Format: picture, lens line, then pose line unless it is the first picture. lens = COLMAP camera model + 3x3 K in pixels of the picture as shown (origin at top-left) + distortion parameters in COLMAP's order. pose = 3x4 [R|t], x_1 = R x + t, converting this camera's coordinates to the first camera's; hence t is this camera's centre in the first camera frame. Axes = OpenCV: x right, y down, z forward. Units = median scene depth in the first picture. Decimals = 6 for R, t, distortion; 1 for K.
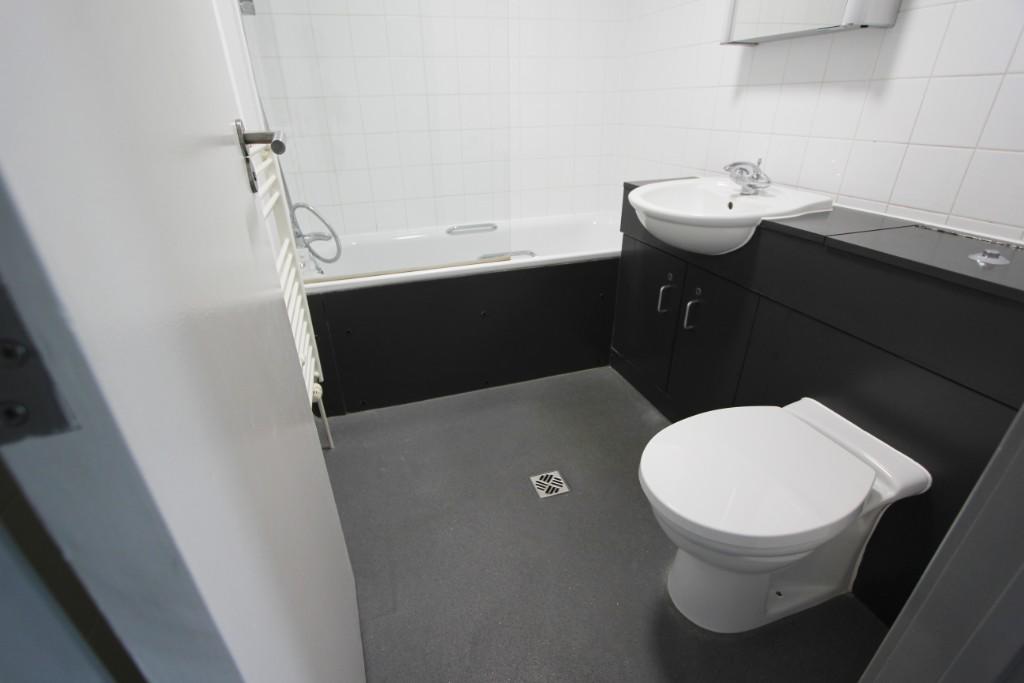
lens RADIAL K [[474.9, 0, 496.7], [0, 474.9, 343.0], [0, 0, 1]] dist [-0.015373, 0.000467]
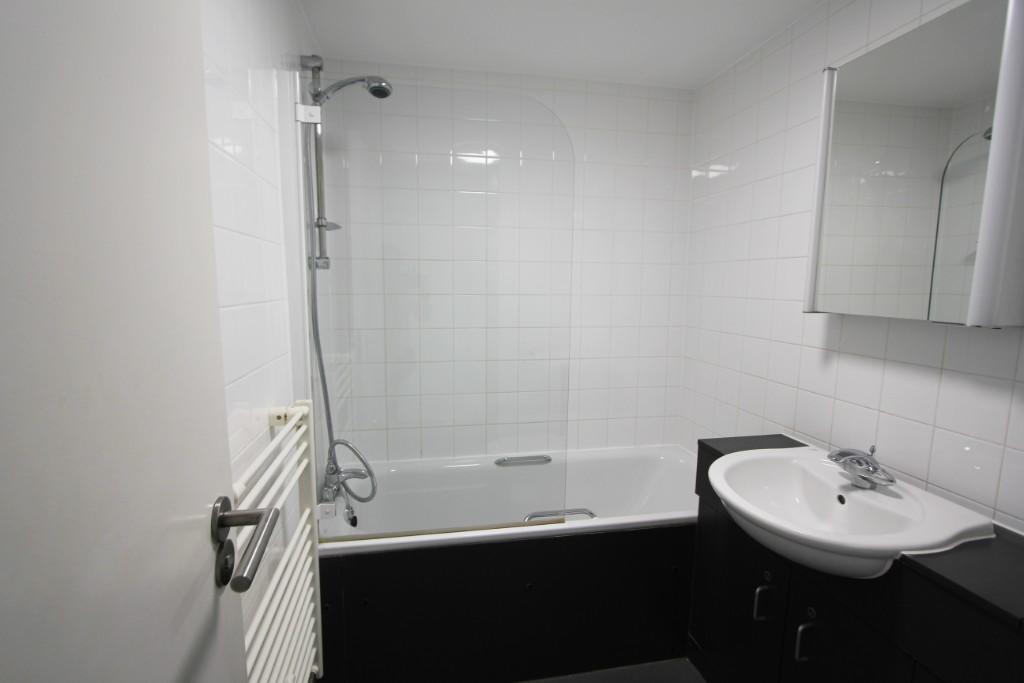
lens RADIAL K [[474.9, 0, 496.7], [0, 474.9, 343.0], [0, 0, 1]] dist [-0.015373, 0.000467]
pose [[0.991362, 0.044389, -0.123417, -0.000762], [-0.083624, 0.938839, -0.334048, -0.205924], [0.101041, 0.341483, 0.934441, 0.091811]]
